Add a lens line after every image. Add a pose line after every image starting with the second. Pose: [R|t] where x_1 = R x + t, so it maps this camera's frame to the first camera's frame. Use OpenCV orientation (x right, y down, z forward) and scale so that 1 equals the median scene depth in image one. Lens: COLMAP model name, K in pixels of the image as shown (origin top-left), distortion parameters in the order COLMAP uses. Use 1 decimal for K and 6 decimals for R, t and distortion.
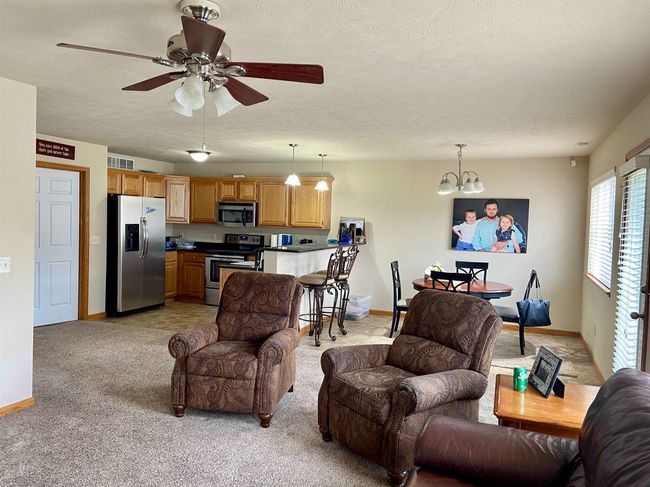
lens RADIAL K [[480.7, 0, 325.0], [0, 480.7, 243.5], [0, 0, 1]] dist [0.111957, -0.148314]
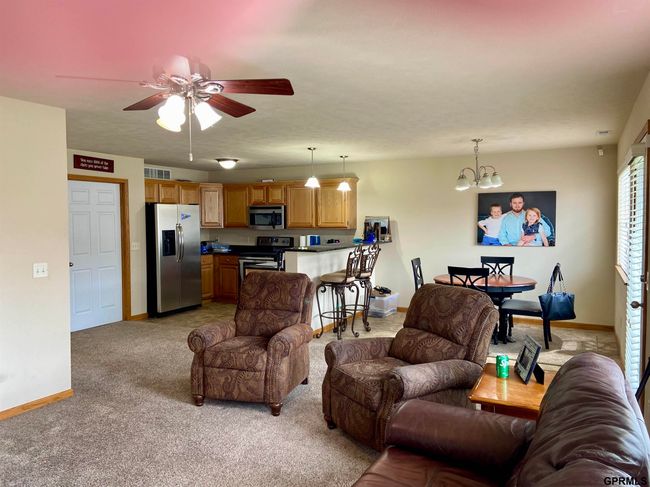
lens RADIAL K [[480.7, 0, 325.0], [0, 480.7, 243.5], [0, 0, 1]] dist [0.111957, -0.148314]
pose [[0.994309, -0.030785, -0.101992, 0.060679], [0.030574, 0.999526, -0.003636, 0.004113], [0.102056, 0.000497, 0.994779, -0.028566]]
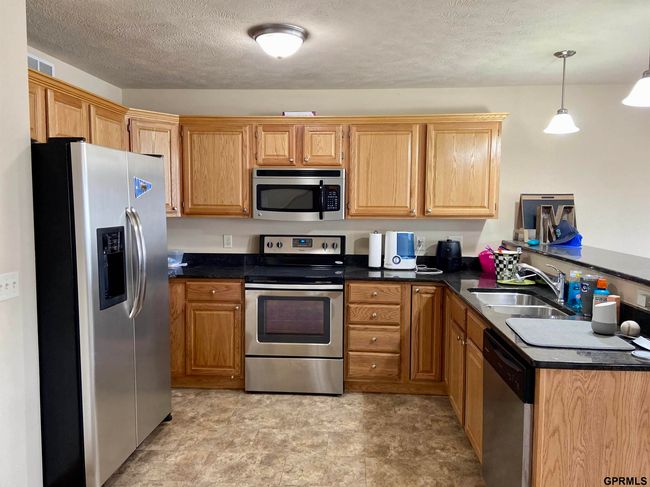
lens RADIAL K [[480.7, 0, 325.0], [0, 480.7, 243.5], [0, 0, 1]] dist [0.111957, -0.148314]
pose [[0.945101, -0.054164, 0.322258, -0.408337], [0.040389, 0.997968, 0.049283, -0.044650], [-0.324273, -0.033562, 0.945368, 0.694517]]
